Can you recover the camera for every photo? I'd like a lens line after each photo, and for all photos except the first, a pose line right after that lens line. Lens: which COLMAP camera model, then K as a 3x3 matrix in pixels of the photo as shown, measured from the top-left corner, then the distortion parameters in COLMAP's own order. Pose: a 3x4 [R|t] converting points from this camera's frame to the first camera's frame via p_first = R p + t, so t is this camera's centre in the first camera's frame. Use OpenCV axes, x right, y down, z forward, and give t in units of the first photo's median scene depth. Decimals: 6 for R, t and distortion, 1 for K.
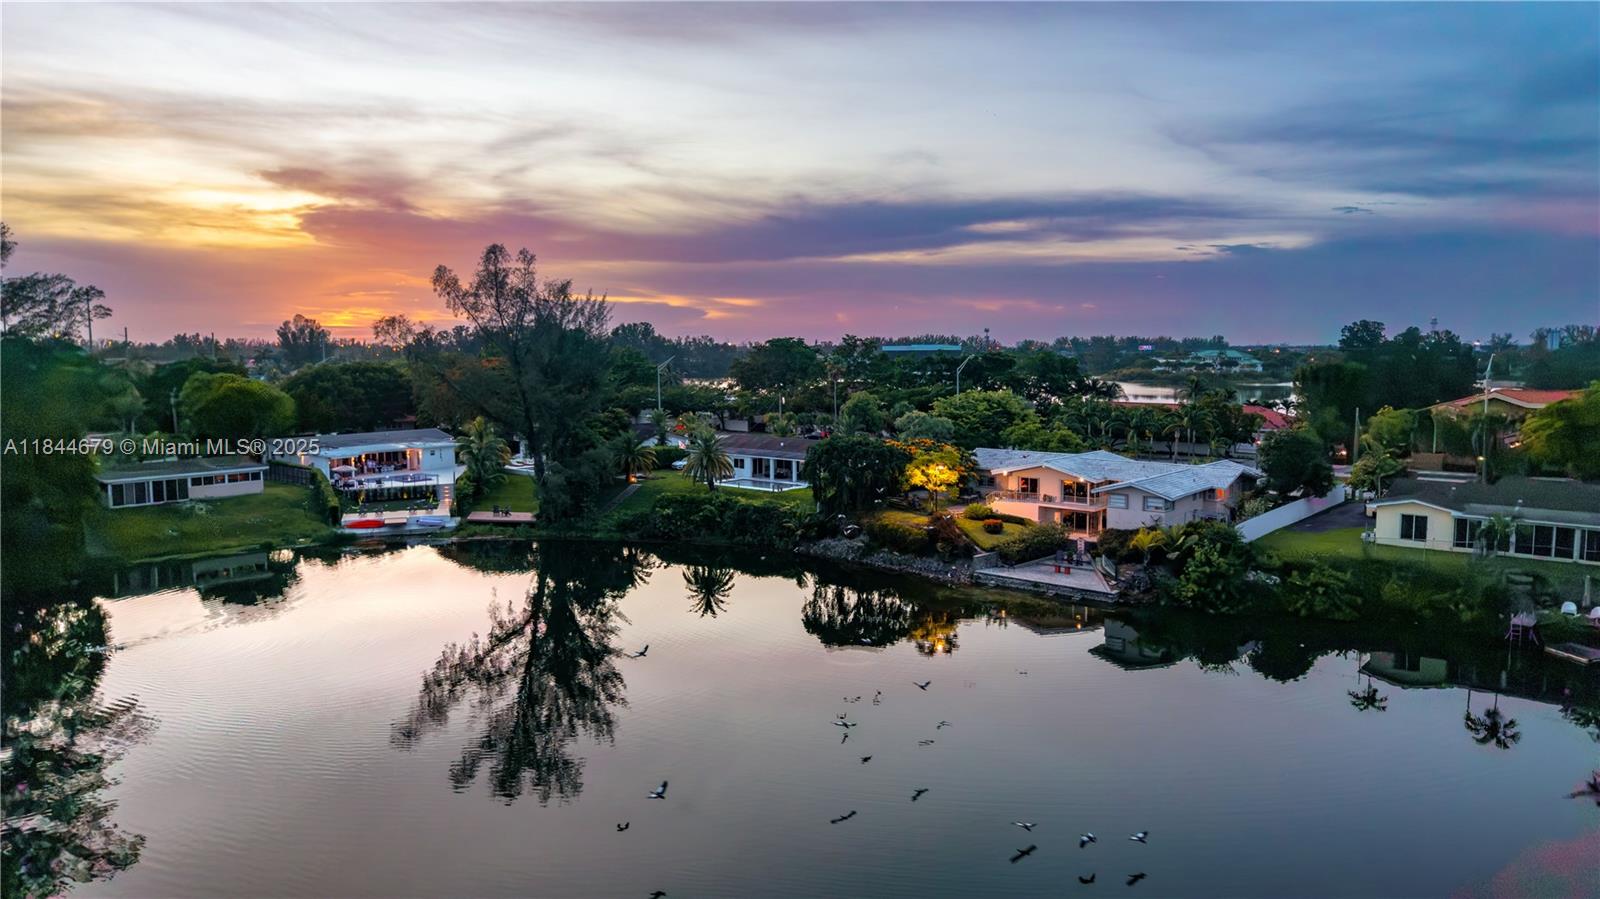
lens RADIAL K [[1067.9, 0, 801.3], [0, 1067.9, 448.3], [0, 0, 1]] dist [0.033689, -0.041930]
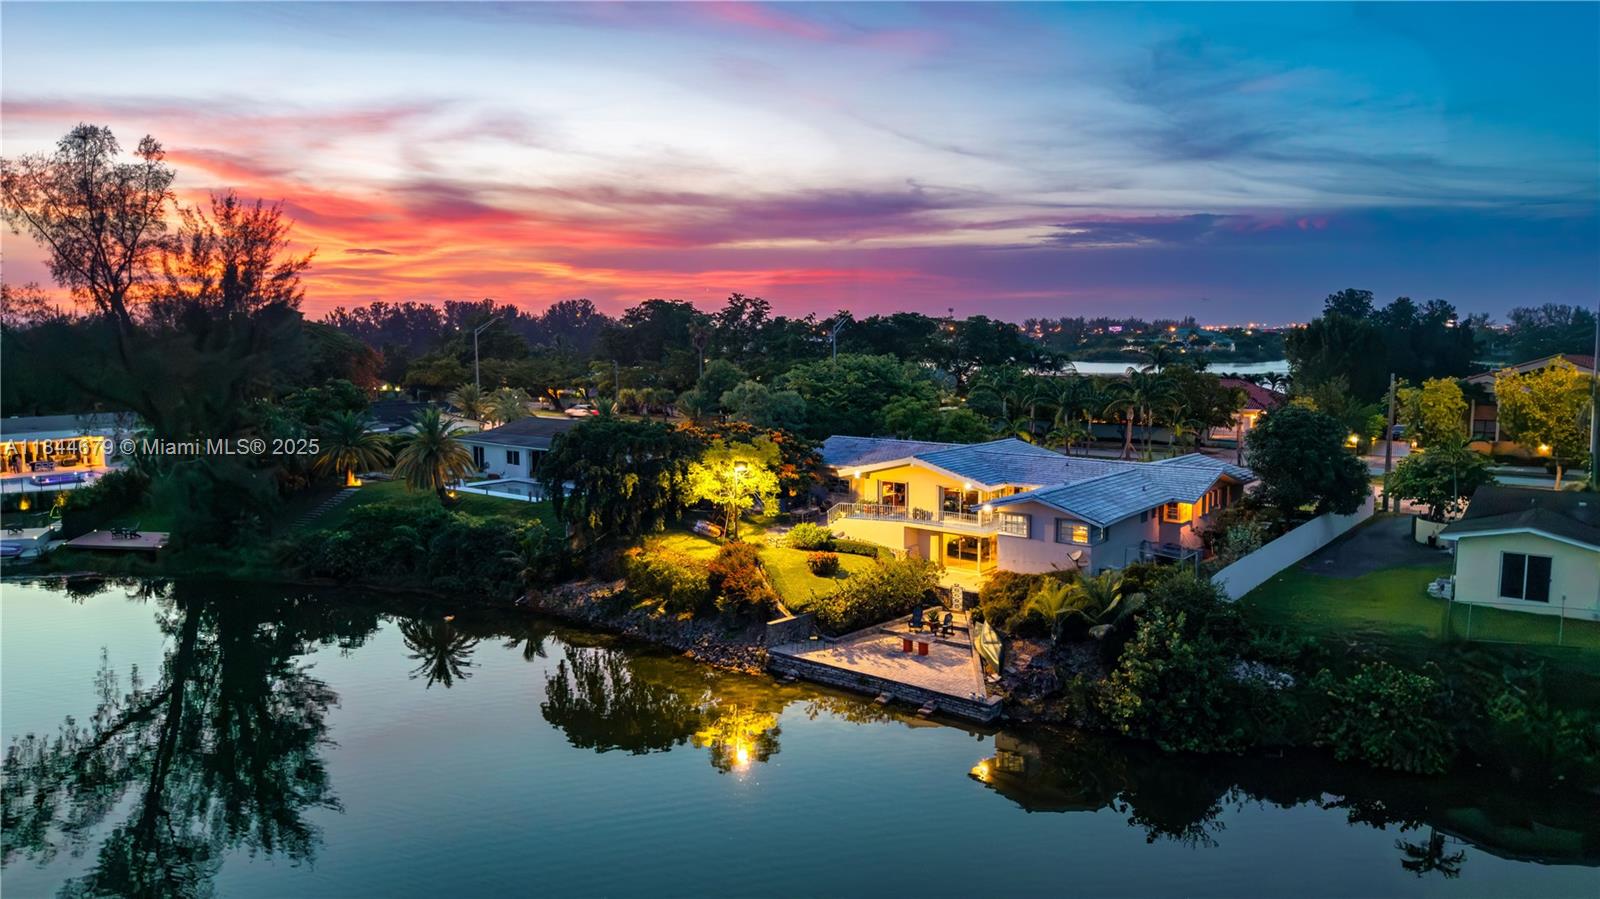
lens RADIAL K [[1070.5, 0, 801.7], [0, 1070.5, 449.5], [0, 0, 1]] dist [0.026303, -0.030251]
pose [[0.999700, -0.002783, 0.024319, 0.135544], [0.002405, 0.999876, 0.015569, -0.002036], [-0.024359, -0.015506, 0.999583, 0.341218]]
